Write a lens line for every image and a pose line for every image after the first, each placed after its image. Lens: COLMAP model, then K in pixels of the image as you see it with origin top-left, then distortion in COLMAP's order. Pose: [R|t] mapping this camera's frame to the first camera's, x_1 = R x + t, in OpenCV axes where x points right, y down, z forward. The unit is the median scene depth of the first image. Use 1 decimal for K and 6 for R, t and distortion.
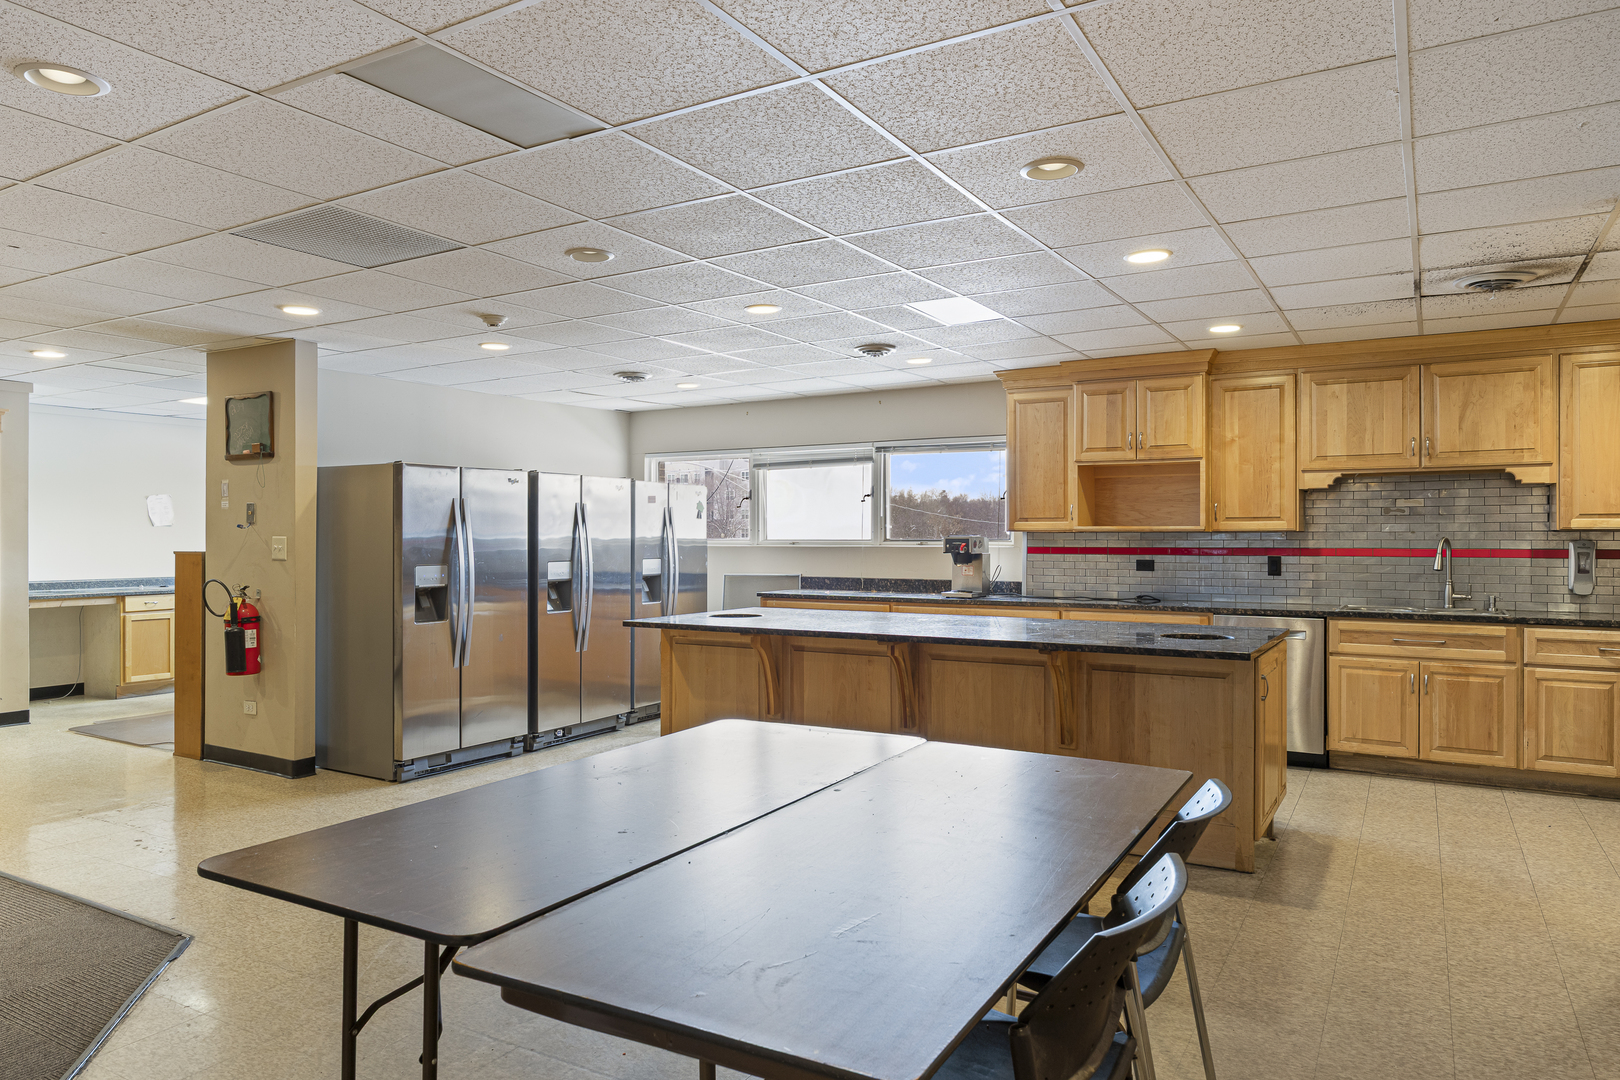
lens RADIAL K [[1058.8, 0, 810.0], [0, 1058.8, 540.0], [0, 0, 1]] dist [-0.002667, -0.001195]
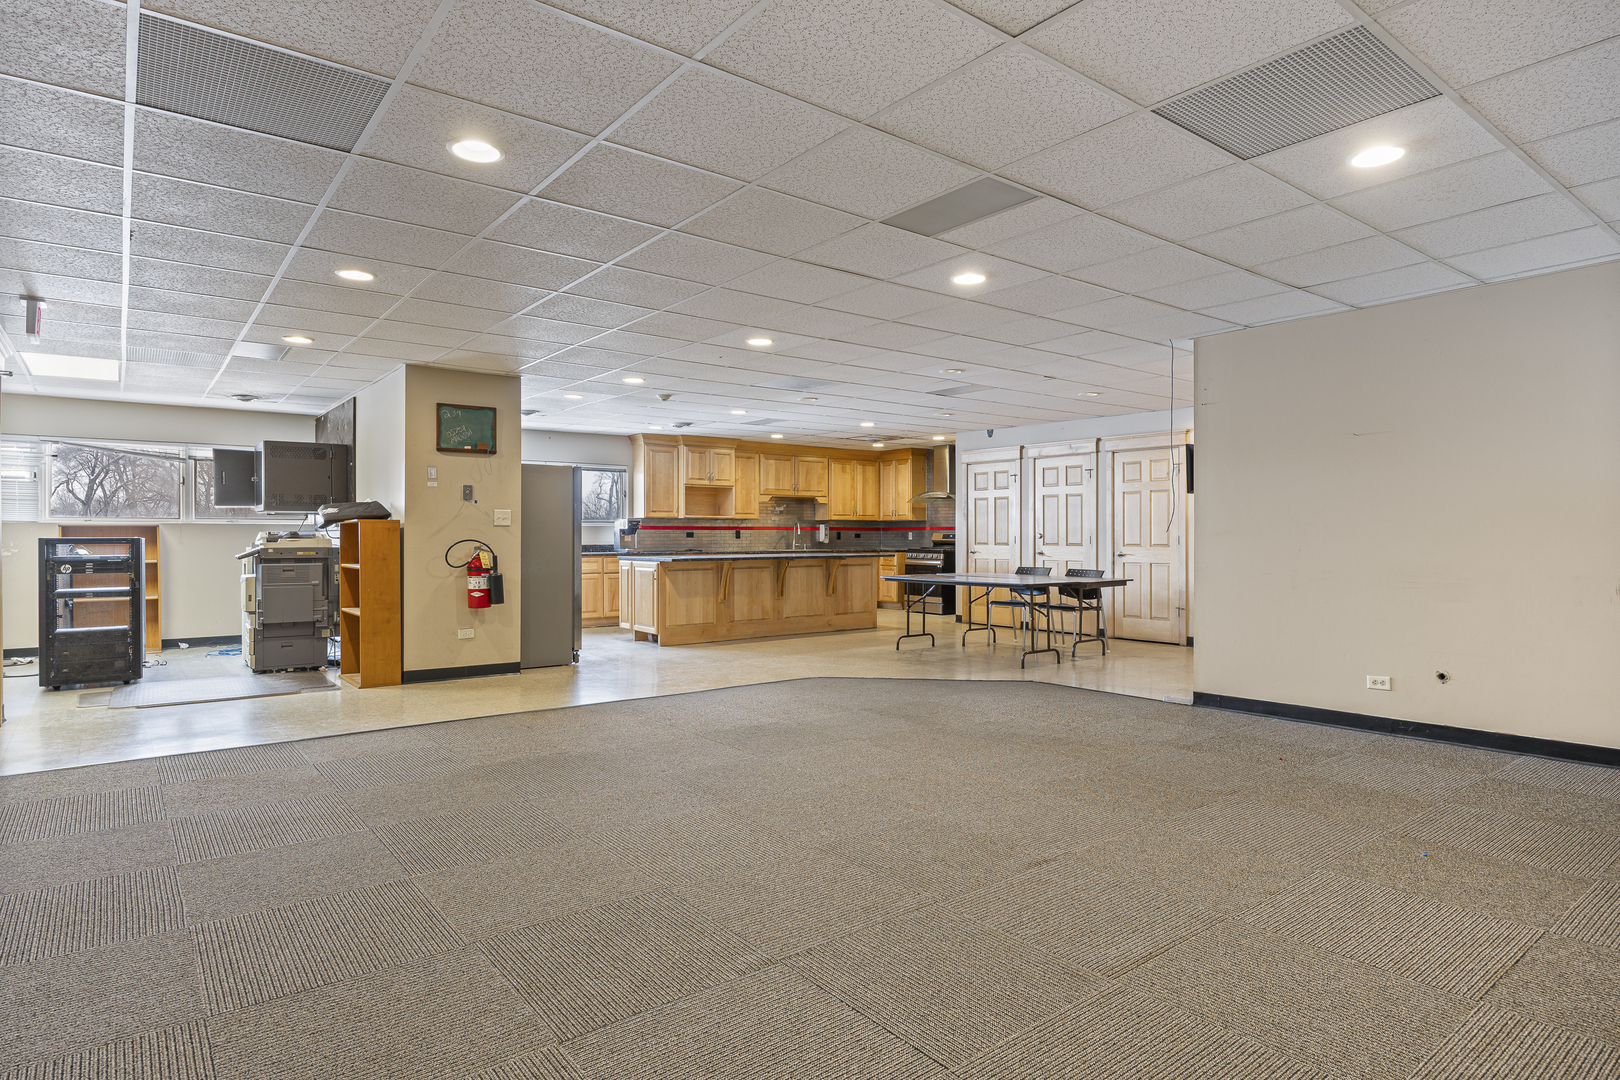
lens RADIAL K [[894.1, 0, 810.0], [0, 894.1, 540.0], [0, 0, 1]] dist [-0.000874, -0.000064]
pose [[0.362207, -0.003726, 0.932090, -1.302670], [0.004501, 0.999987, 0.002248, 0.032650], [-0.932087, 0.003381, 0.362219, 0.147804]]
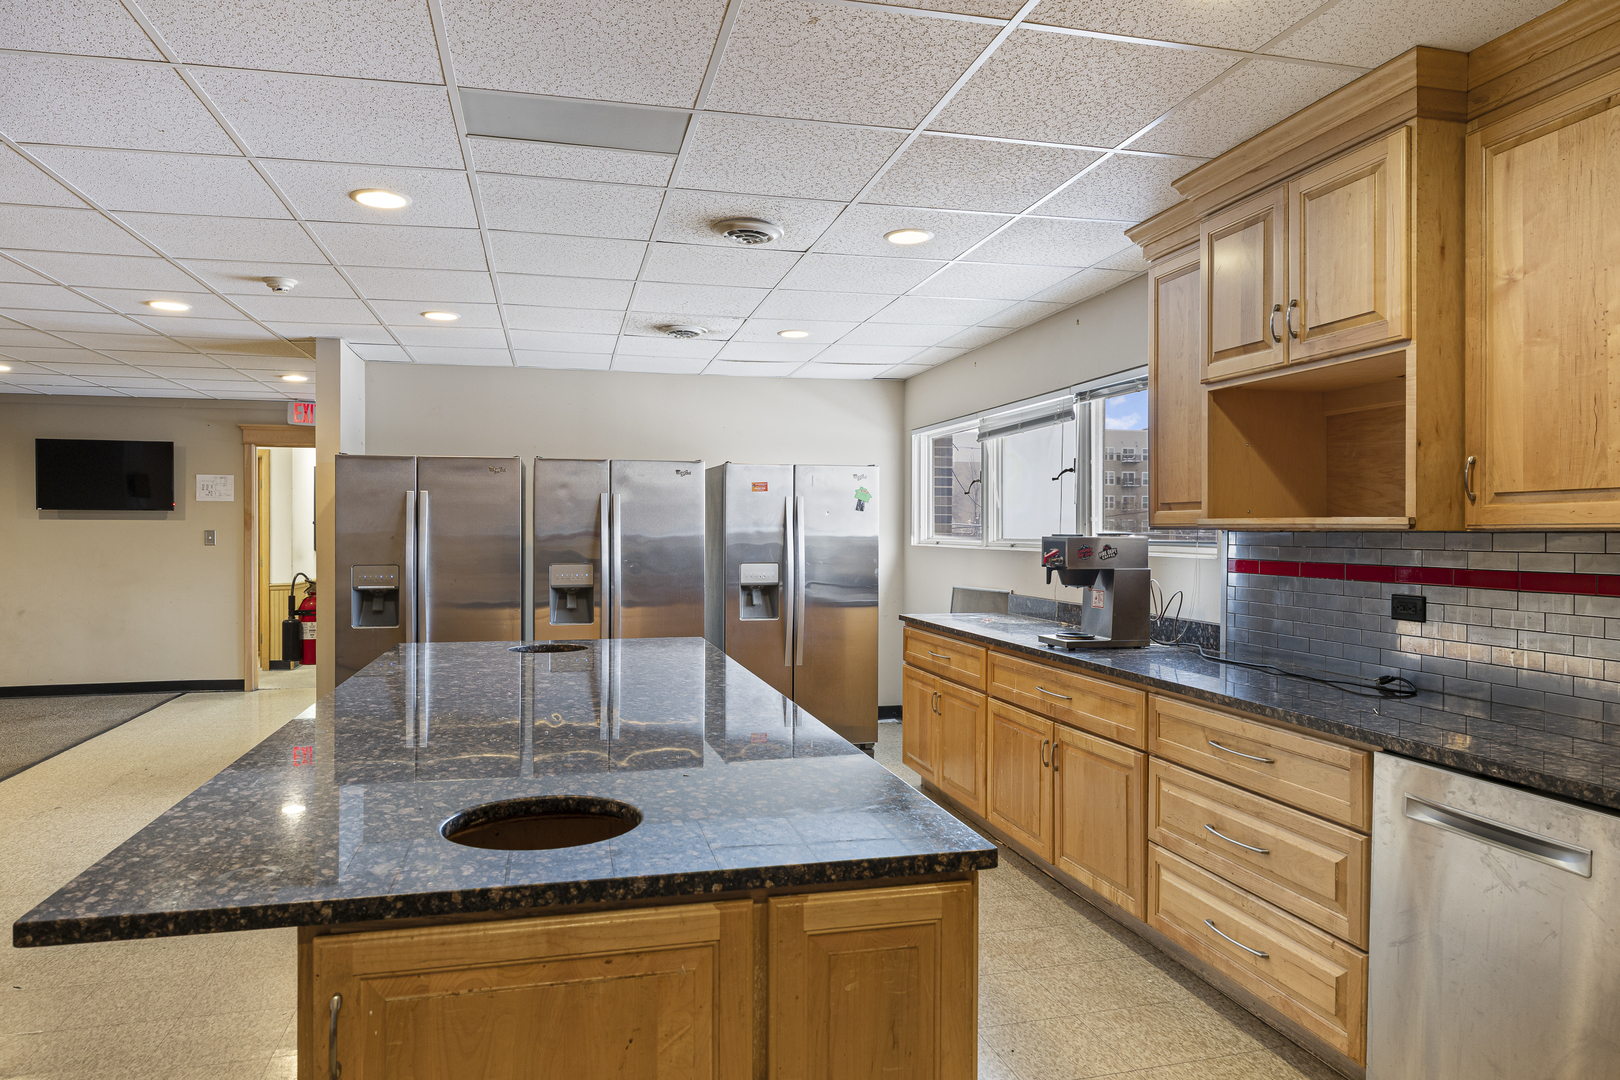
lens RADIAL K [[1029.7, 0, 810.0], [0, 1029.7, 540.0], [0, 0, 1]] dist [-0.000618, 0.001139]
pose [[0.705113, 0.010291, -0.709021, 0.464396], [-0.006322, 0.999946, 0.008226, -0.006087], [0.709067, -0.001318, 0.705140, 0.555208]]
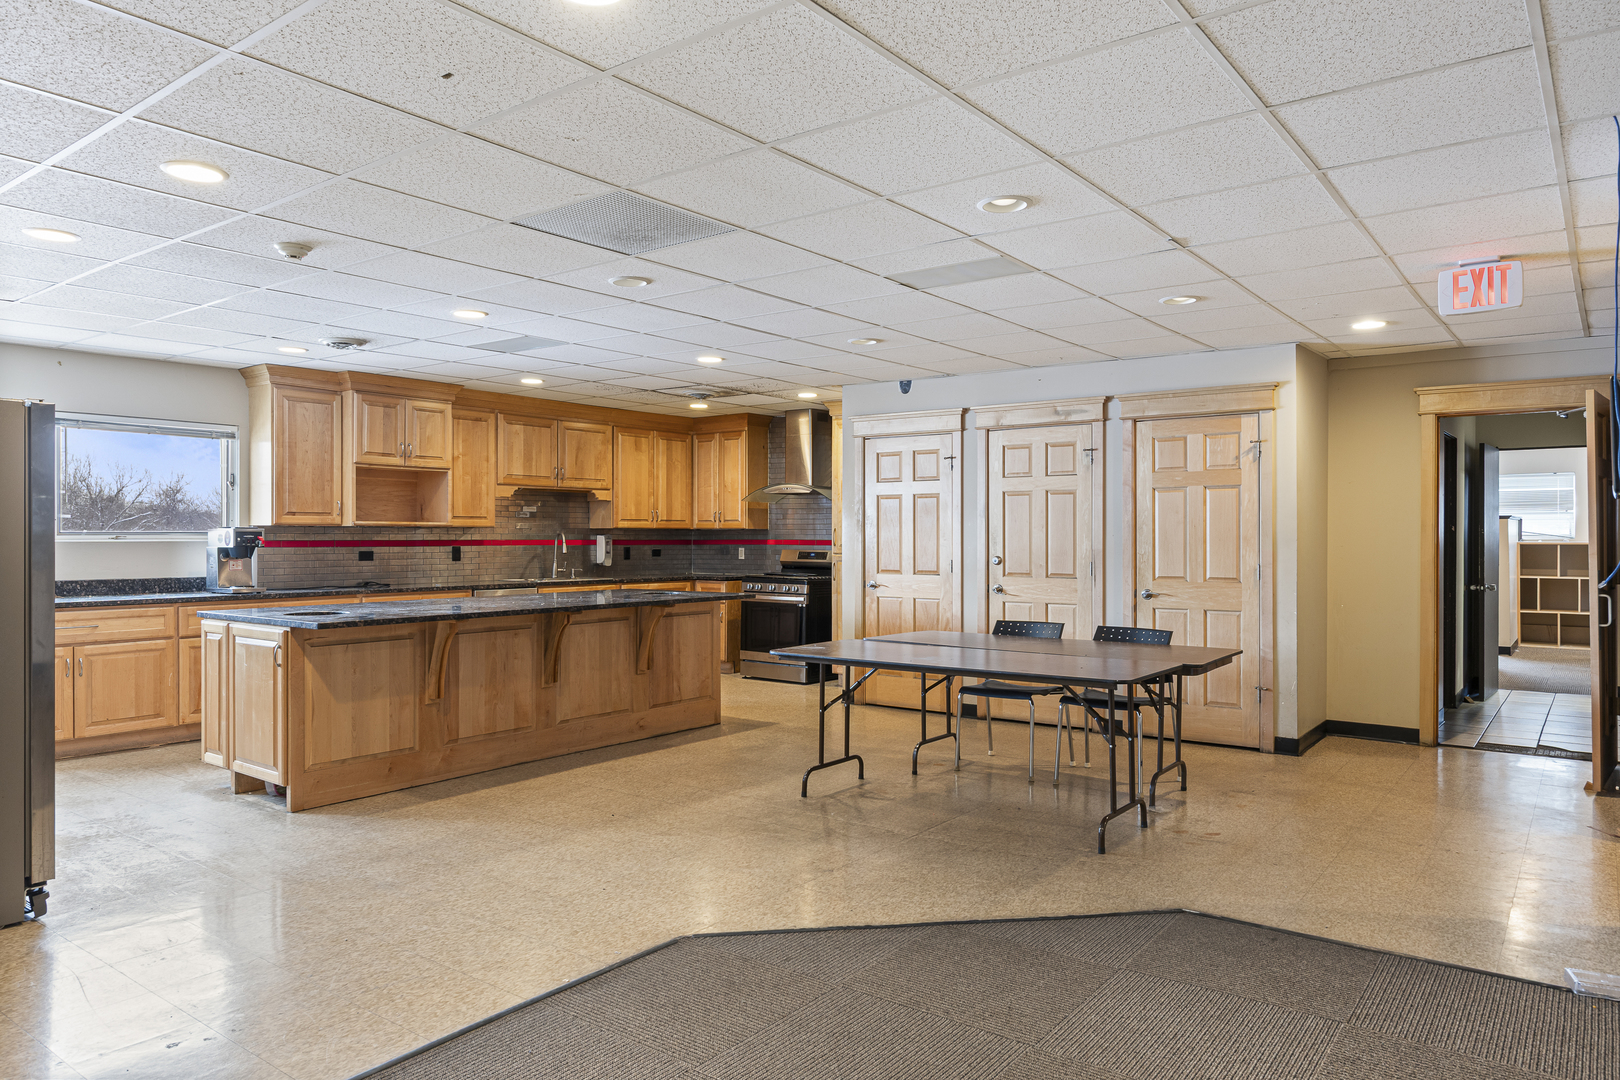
lens RADIAL K [[1058.8, 0, 810.0], [0, 1058.8, 540.0], [0, 0, 1]] dist [-0.002667, -0.001195]
pose [[0.112825, -0.001480, 0.993614, -0.808528], [0.003574, 0.999993, 0.001083, 0.007496], [-0.993608, 0.003429, 0.112830, 0.410756]]
